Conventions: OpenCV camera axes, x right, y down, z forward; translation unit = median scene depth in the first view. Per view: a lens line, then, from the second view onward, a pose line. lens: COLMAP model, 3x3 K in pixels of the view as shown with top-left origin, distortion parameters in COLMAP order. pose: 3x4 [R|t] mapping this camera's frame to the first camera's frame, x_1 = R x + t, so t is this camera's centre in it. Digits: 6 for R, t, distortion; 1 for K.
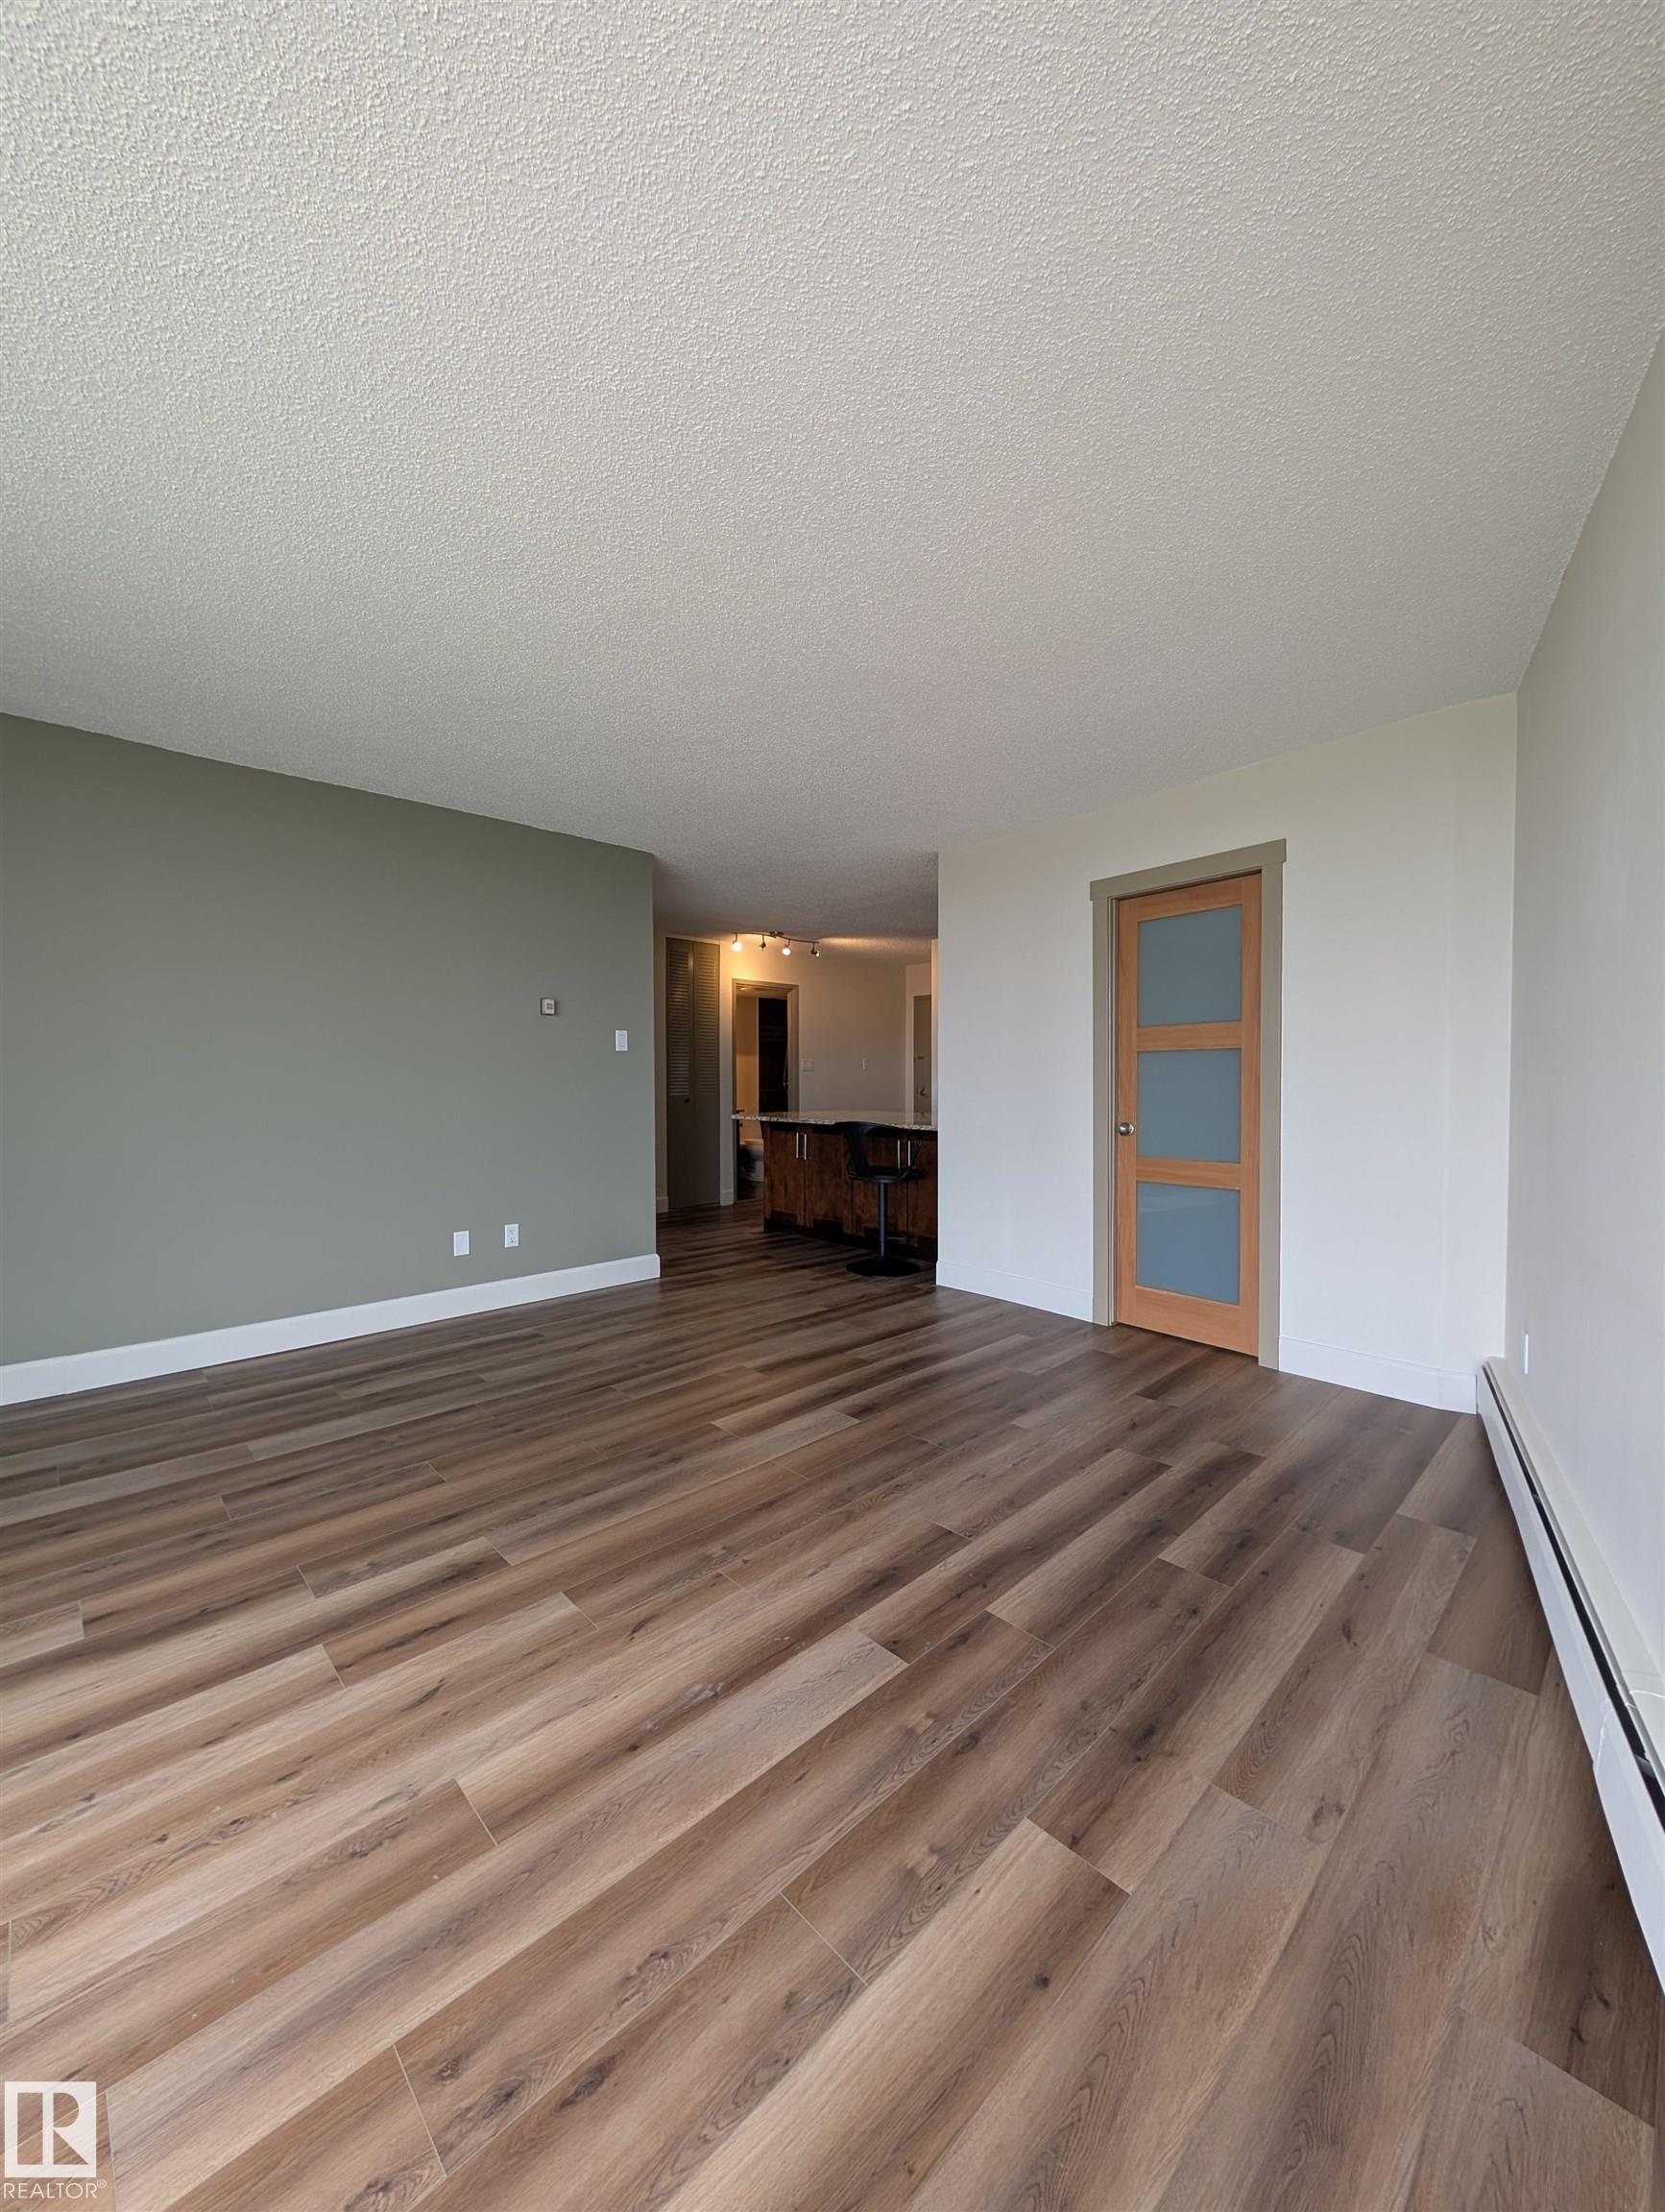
lens RADIAL K [[839.5, 0, 825.9], [0, 839.5, 1102.1], [0, 0, 1]] dist [0.000991, -0.000323]
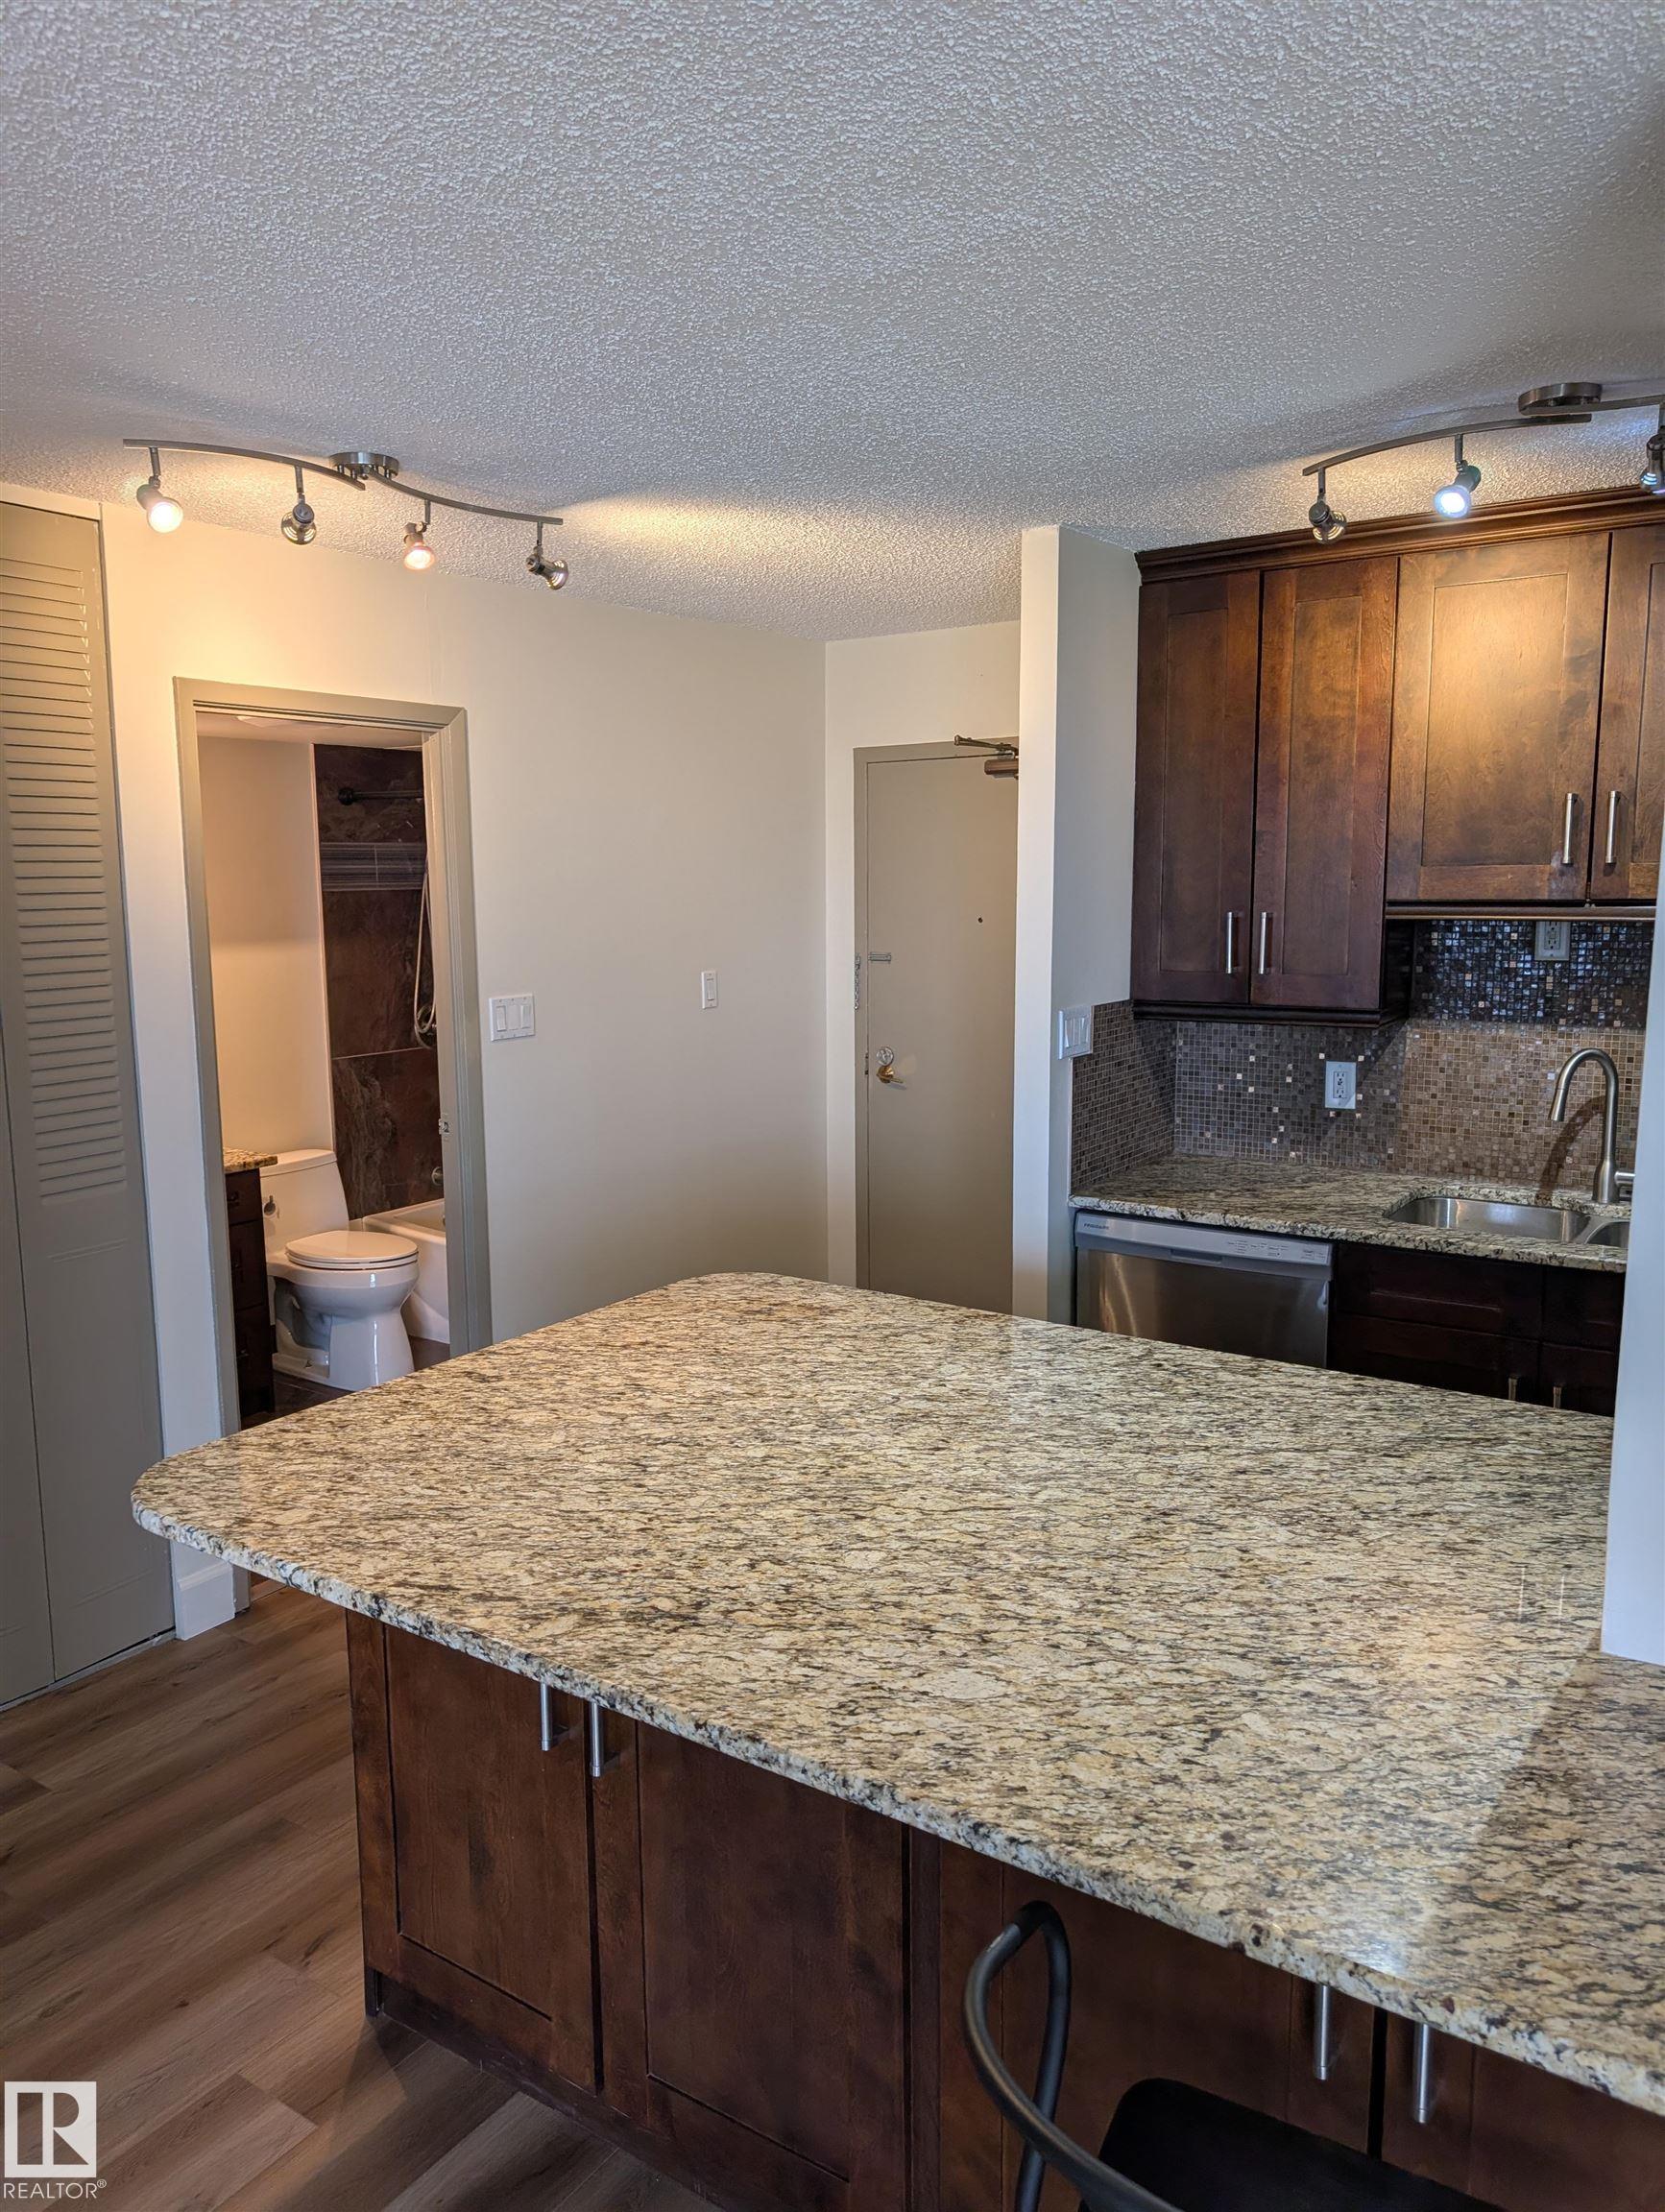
lens RADIAL K [[1588.3, 0, 797.8], [0, 1588.3, 1104.7], [0, 0, 1]] dist [0.034982, -0.032180]
pose [[0.981309, -0.036265, 0.188989, -0.090575], [0.013736, 0.992777, 0.119182, -0.236978], [-0.191946, -0.114358, 0.974720, 1.535818]]
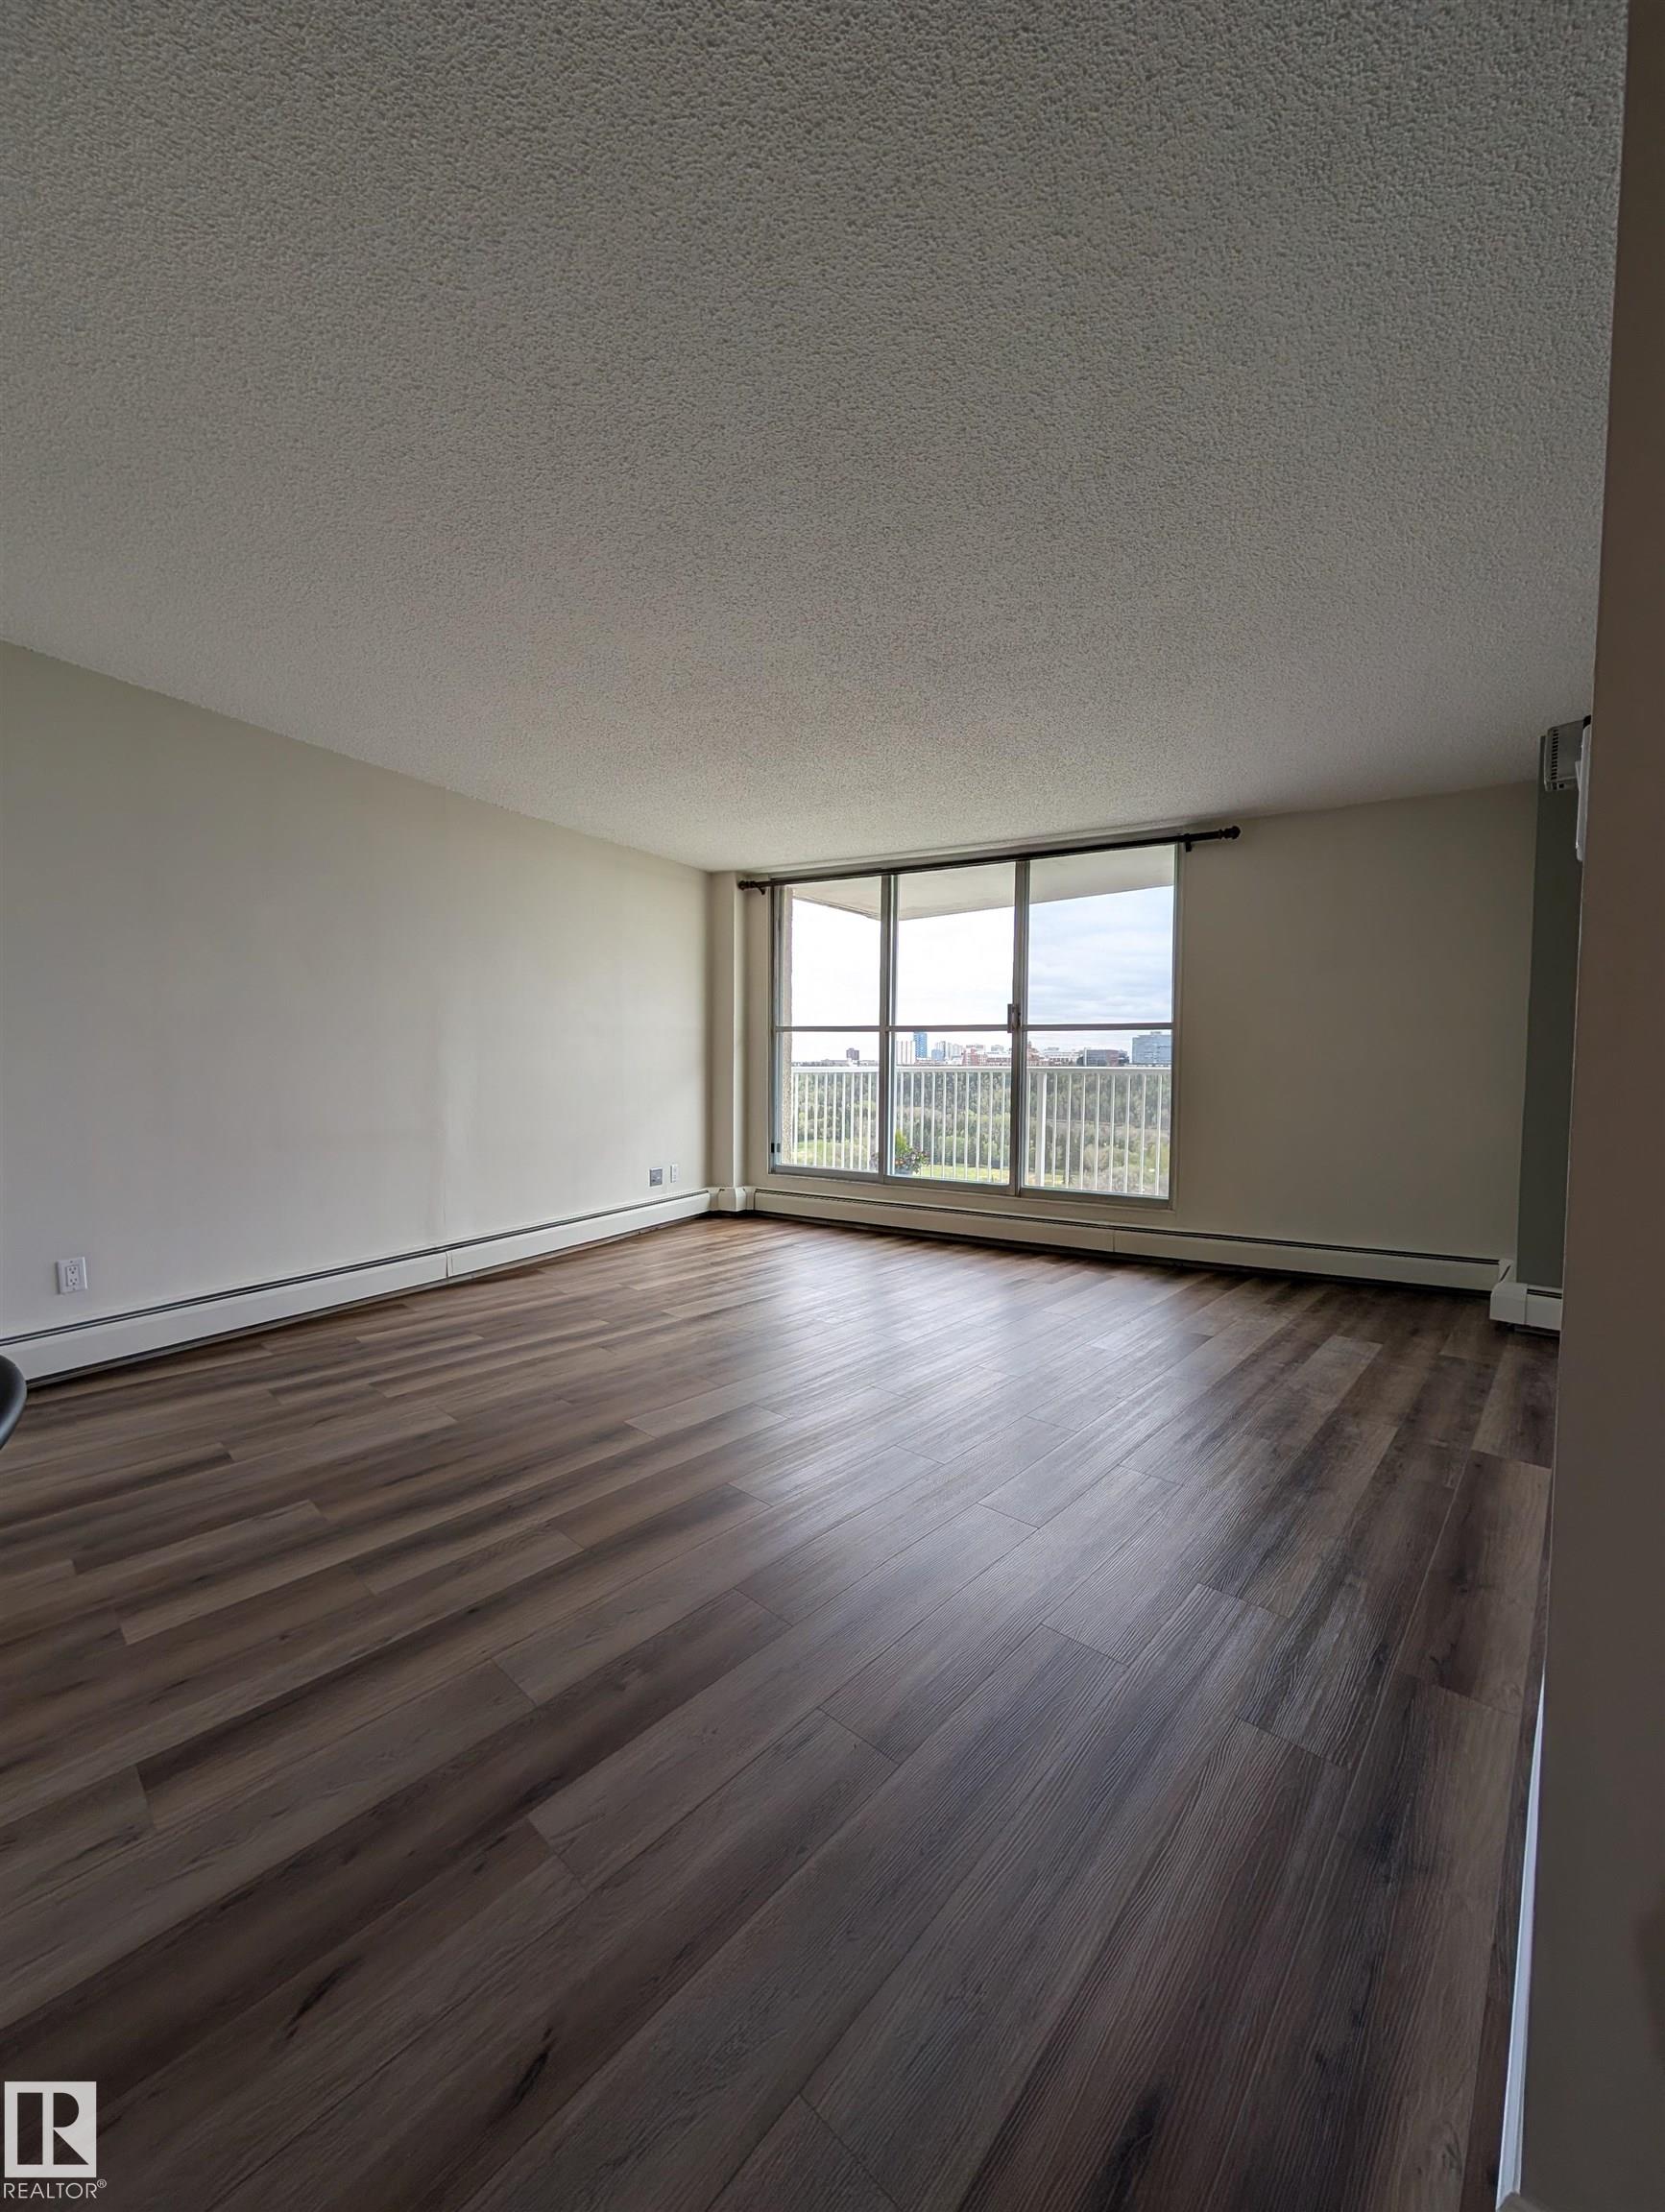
lens RADIAL K [[839.5, 0, 825.9], [0, 839.5, 1102.1], [0, 0, 1]] dist [0.000991, -0.000323]
pose [[-0.998048, -0.004367, -0.062305, -0.126922], [-0.009065, 0.997117, 0.075336, -0.036837], [0.061796, 0.075754, -0.995210, 2.019644]]
